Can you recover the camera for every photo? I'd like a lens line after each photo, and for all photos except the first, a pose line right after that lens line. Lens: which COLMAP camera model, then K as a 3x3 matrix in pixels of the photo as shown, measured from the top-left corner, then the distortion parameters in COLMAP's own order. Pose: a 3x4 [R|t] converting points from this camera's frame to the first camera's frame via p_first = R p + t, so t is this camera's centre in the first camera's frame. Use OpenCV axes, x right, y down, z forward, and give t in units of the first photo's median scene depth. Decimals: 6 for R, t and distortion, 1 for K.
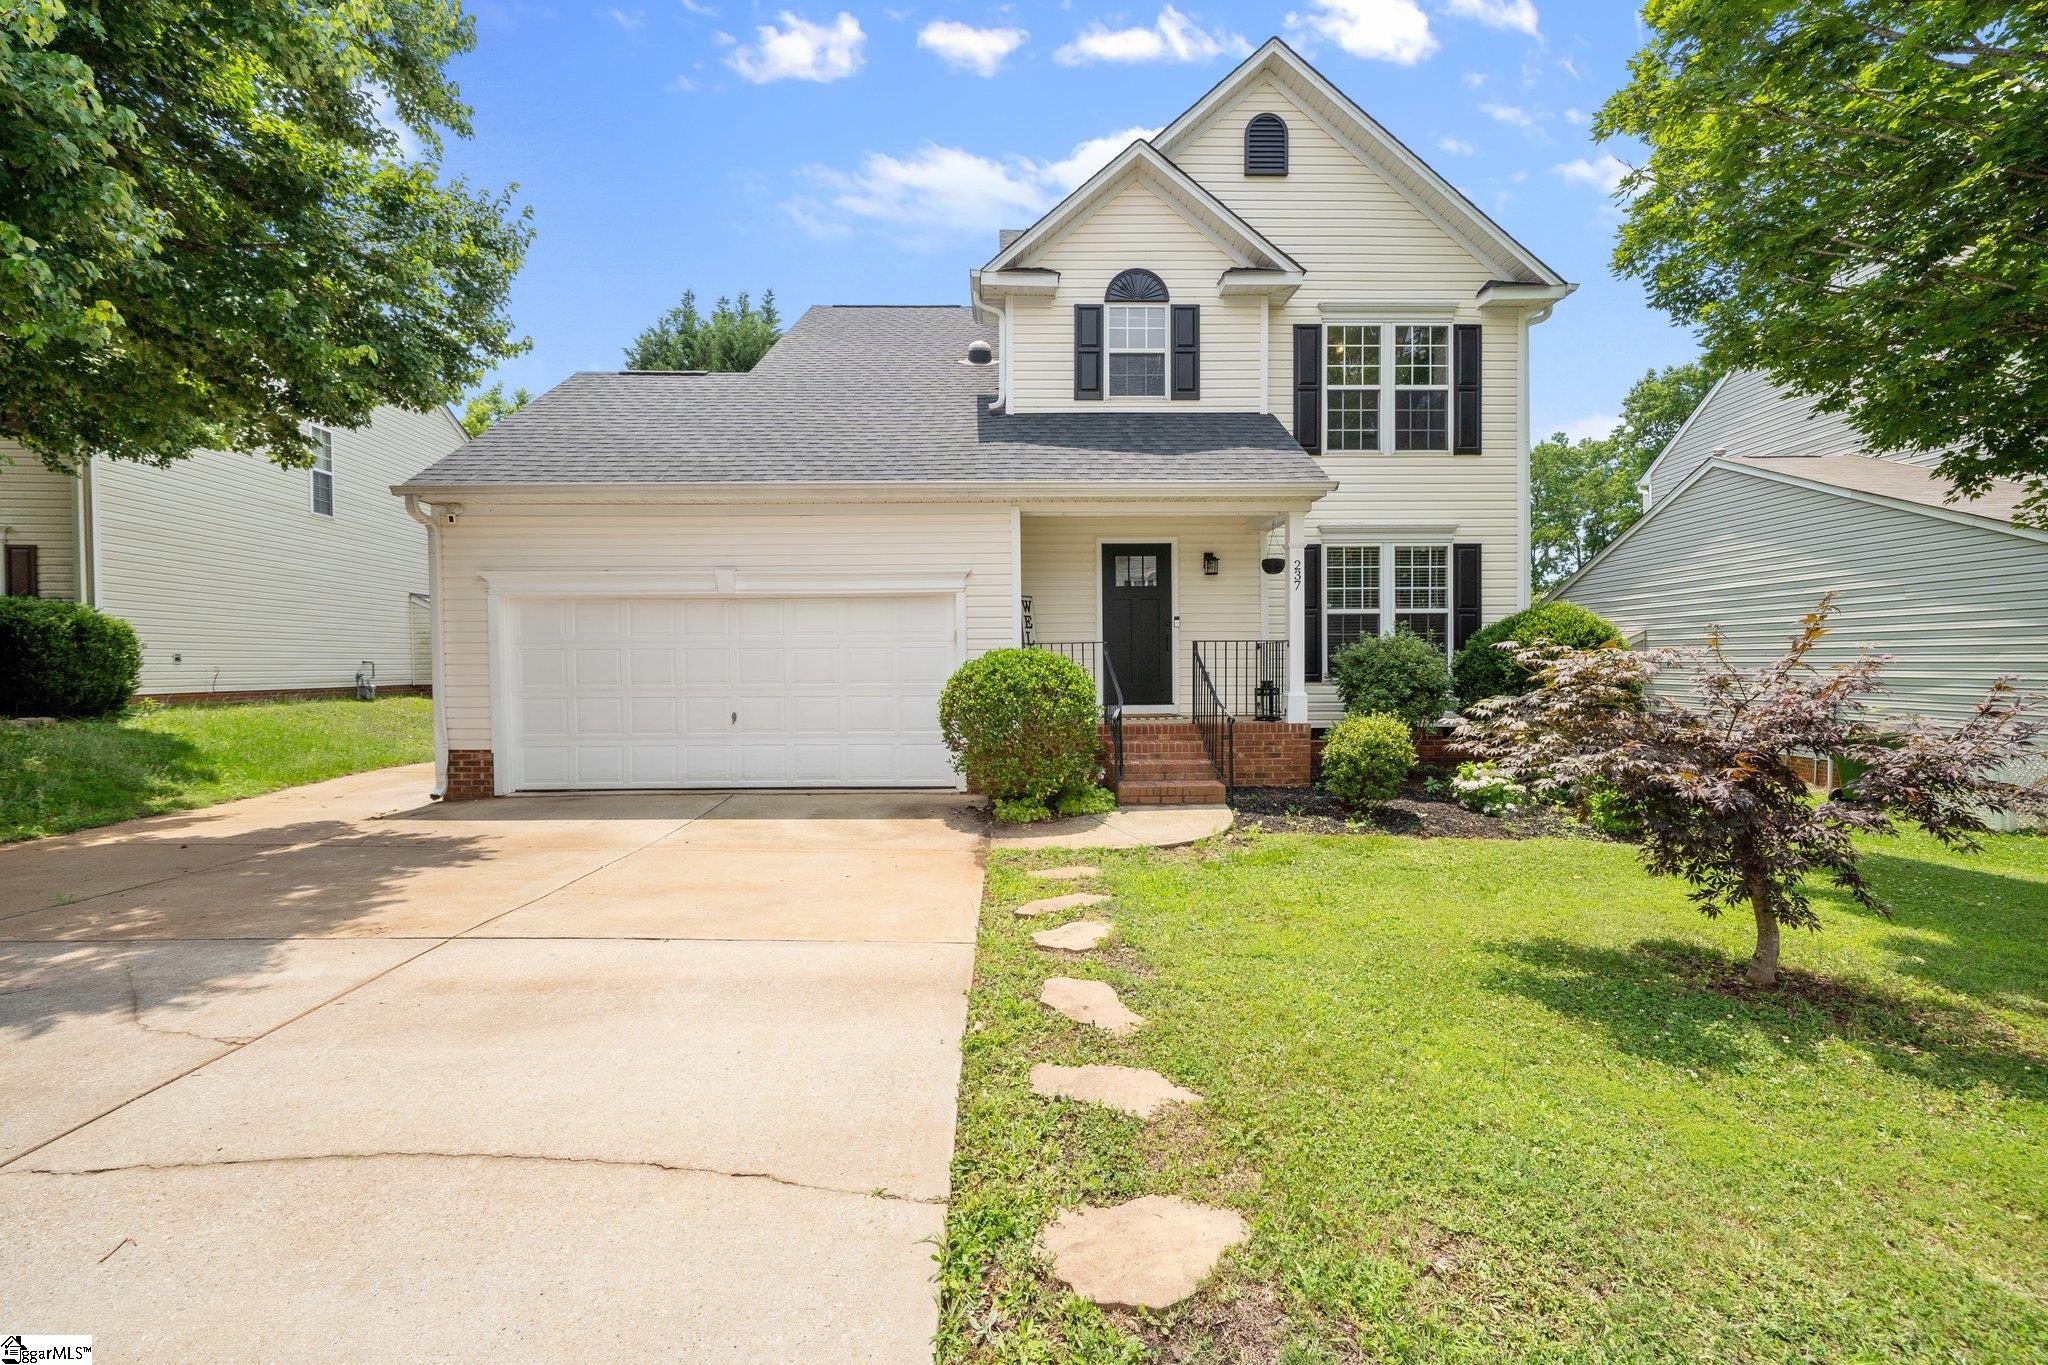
lens RADIAL K [[879.9, 0, 989.2], [0, 879.9, 671.4], [0, 0, 1]] dist [-0.002643, 0.000230]
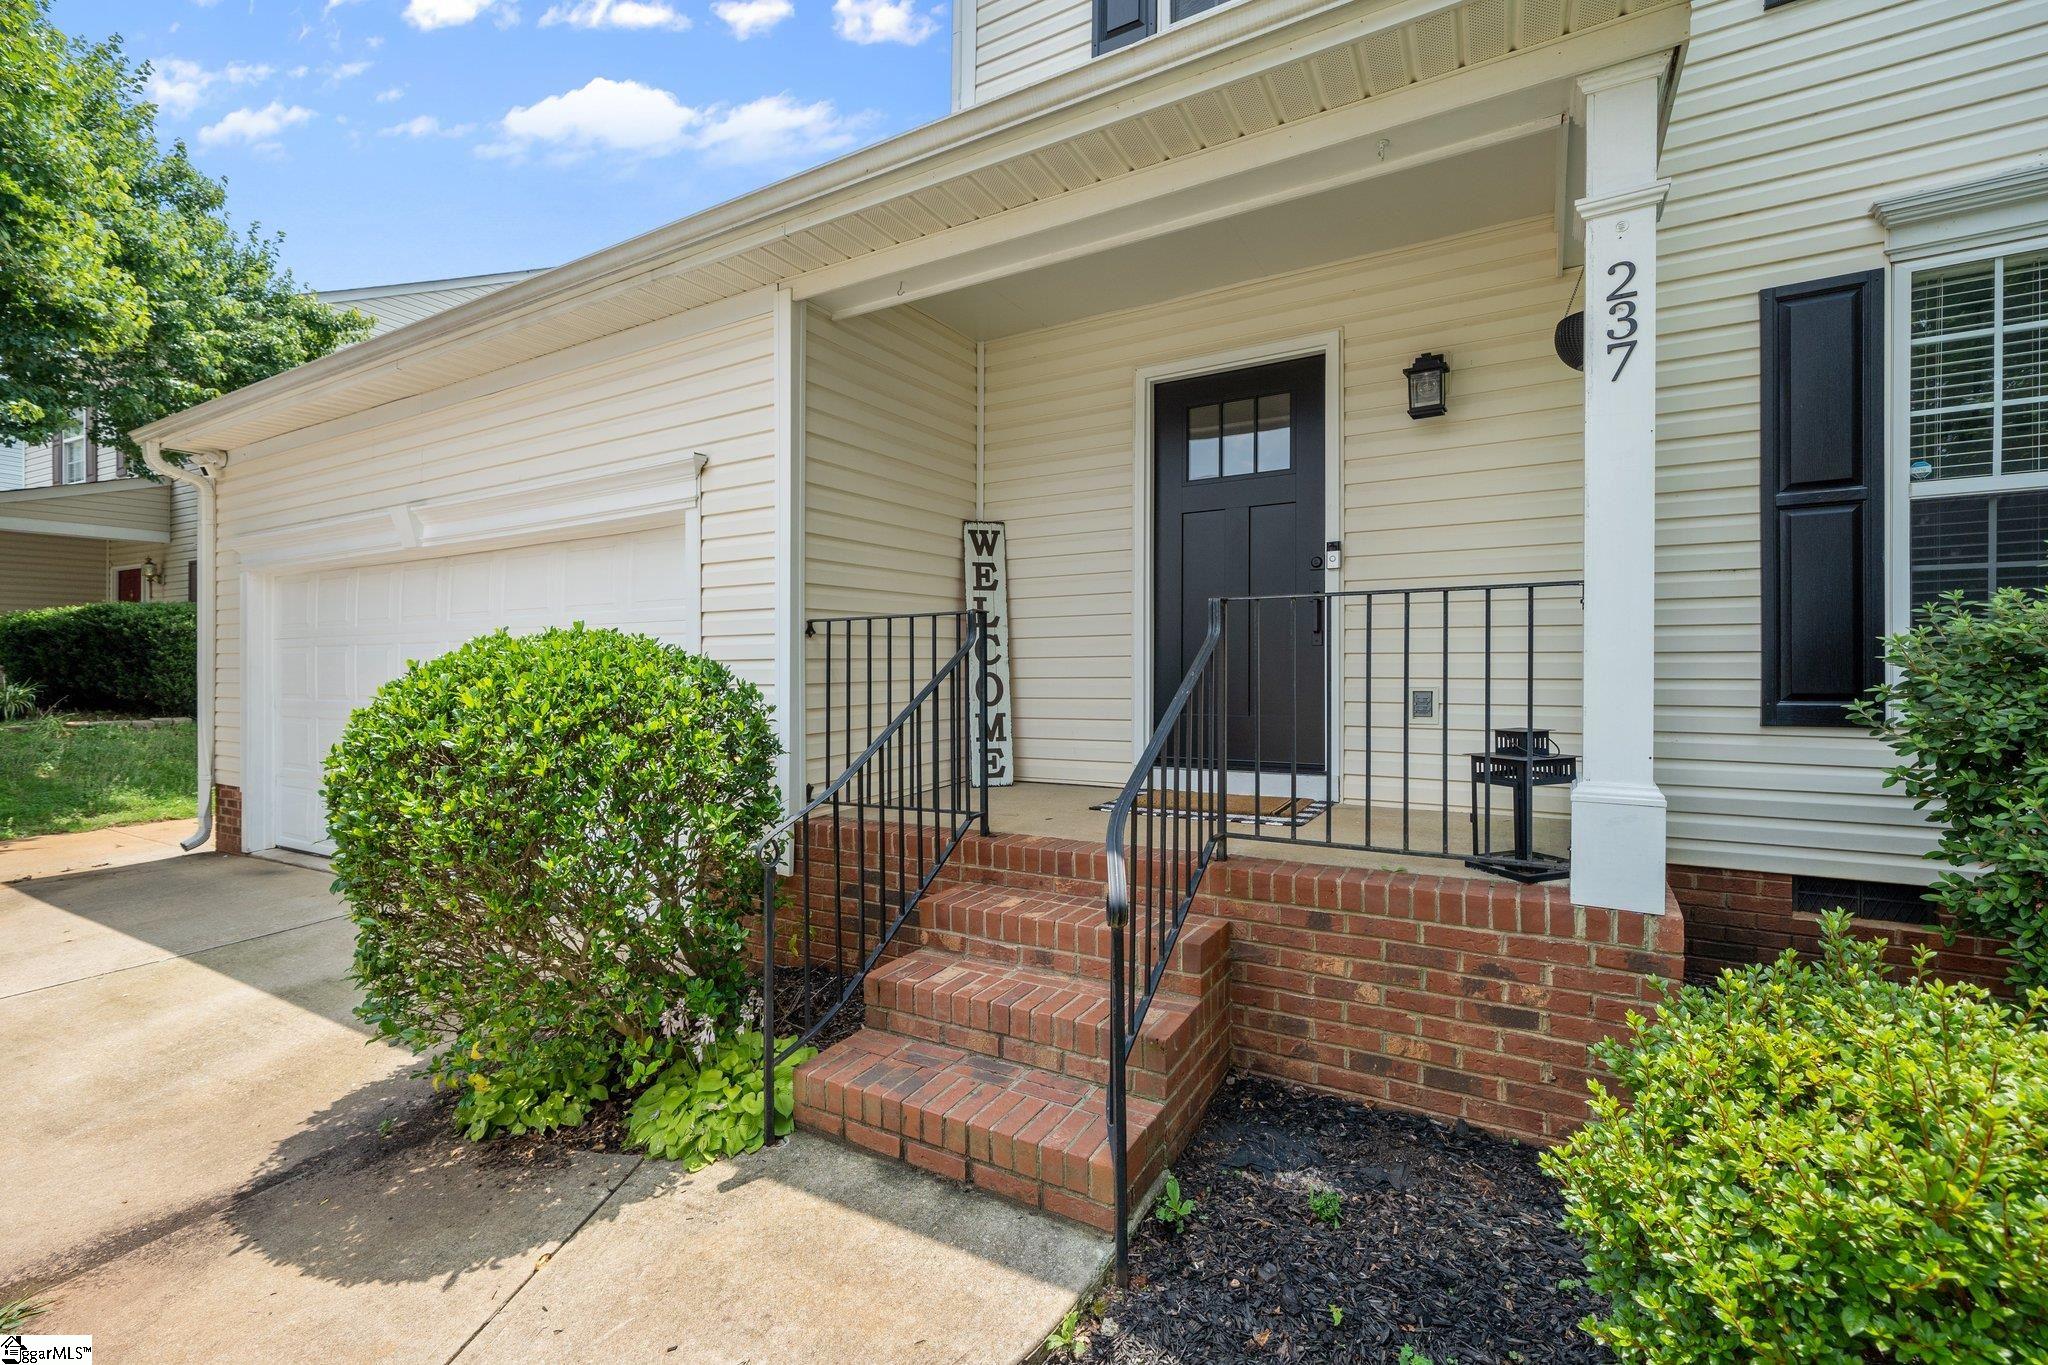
lens RADIAL K [[903.0, 0, 962.4], [0, 903.0, 669.0], [0, 0, 1]] dist [0.001856, 0.000018]
pose [[0.846822, 0.001798, -0.531874, 0.283144], [-0.003551, 0.999991, -0.002273, -0.006599], [0.531865, 0.003814, 0.846821, 0.587857]]
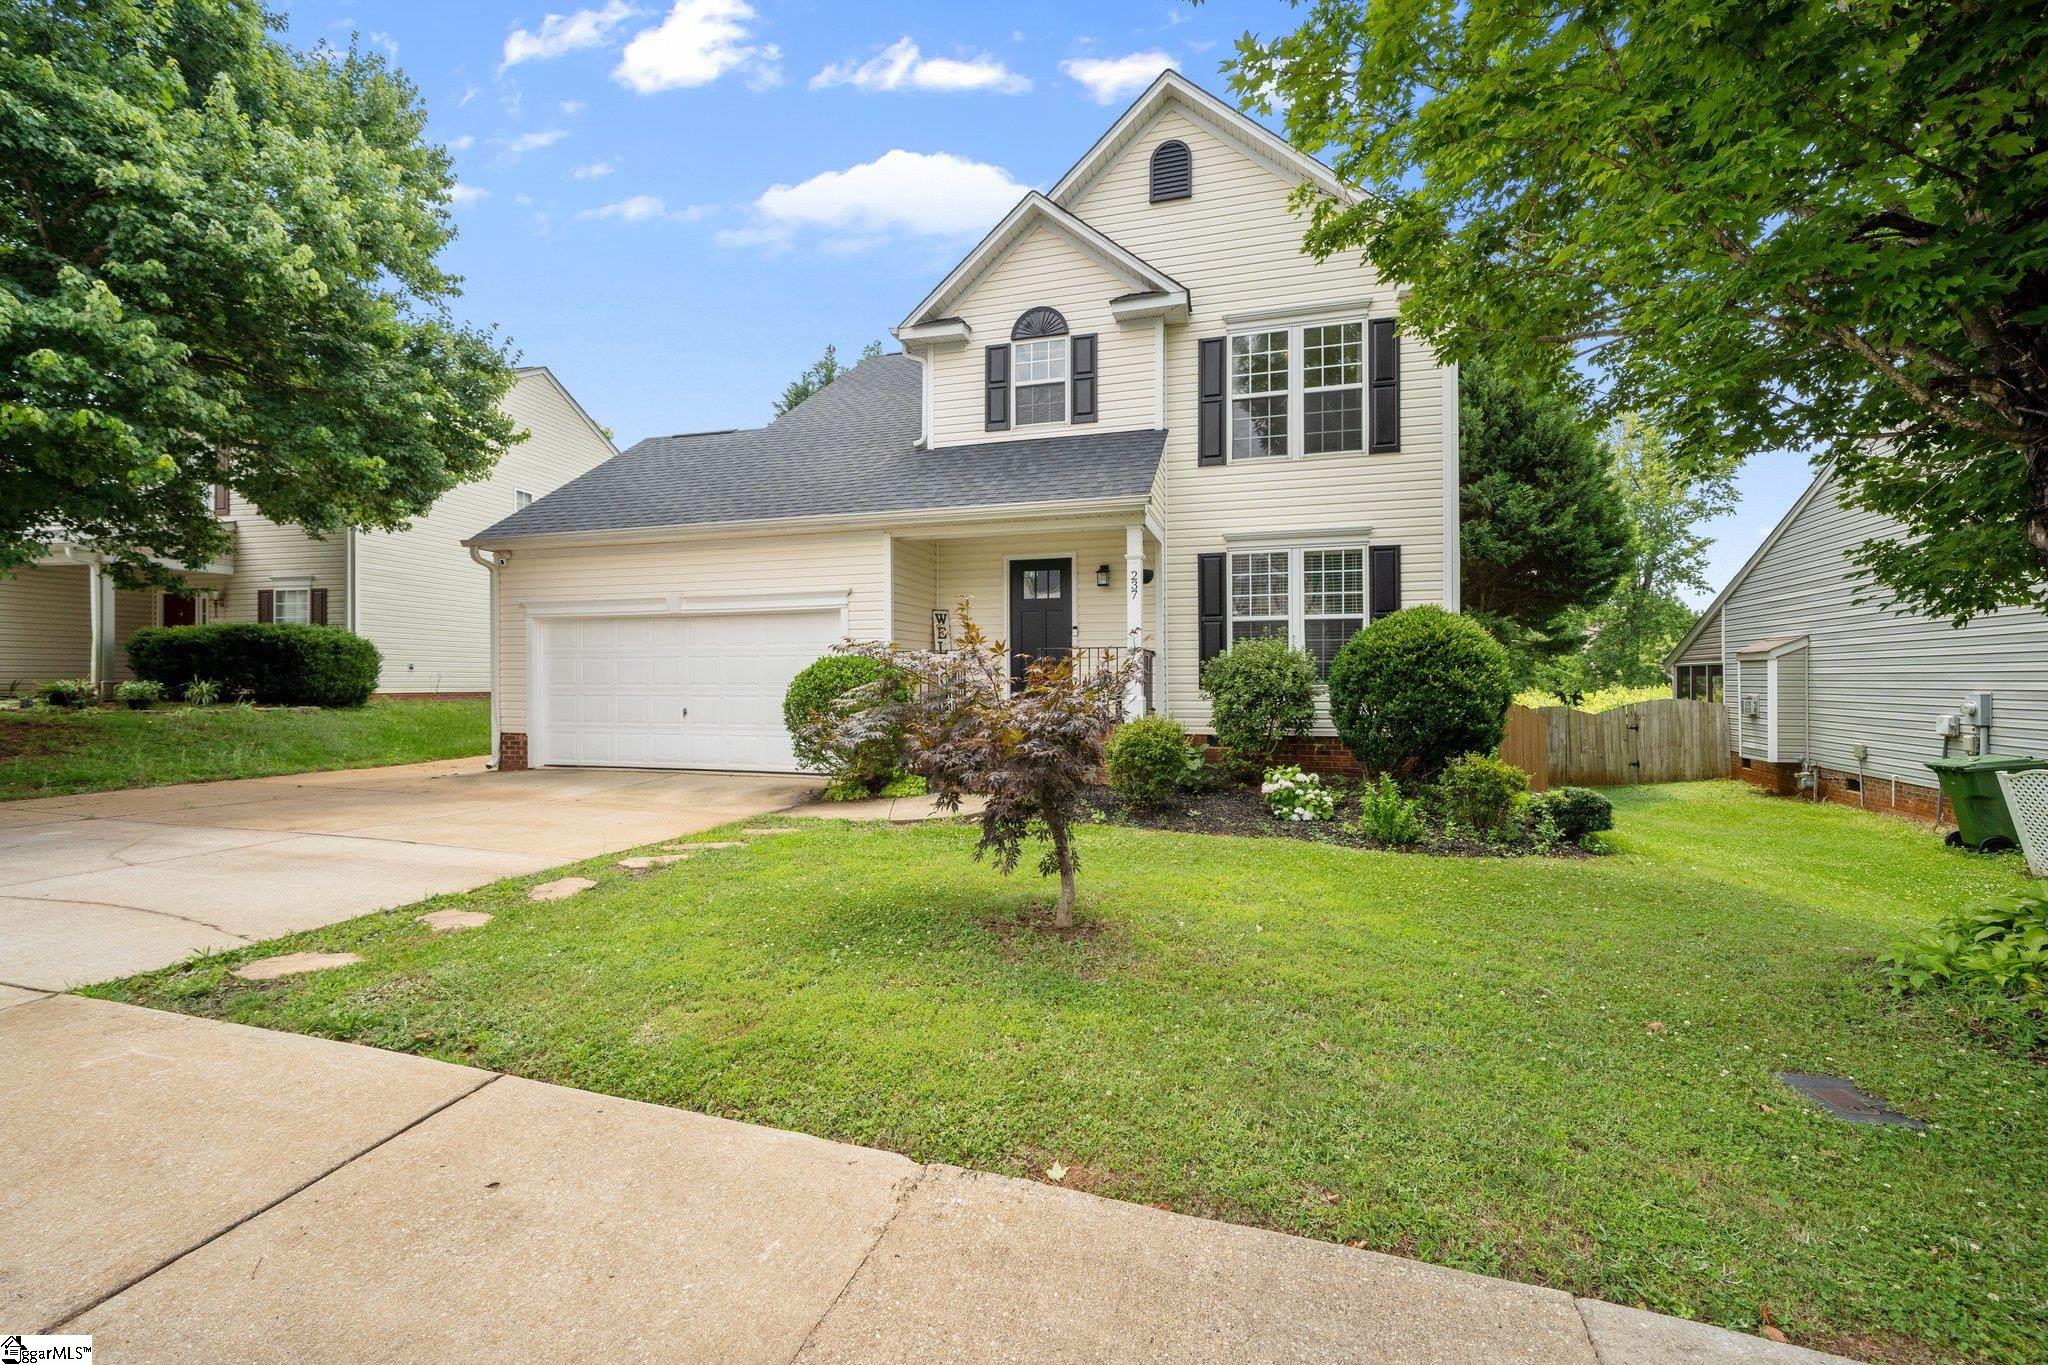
lens RADIAL K [[903.0, 0, 962.4], [0, 903.0, 669.0], [0, 0, 1]] dist [0.001856, 0.000018]
pose [[0.947363, 0.000300, -0.320163, 0.433580], [-0.007283, 0.999761, -0.020612, 0.013326], [0.320080, 0.021859, 0.947138, -0.078594]]
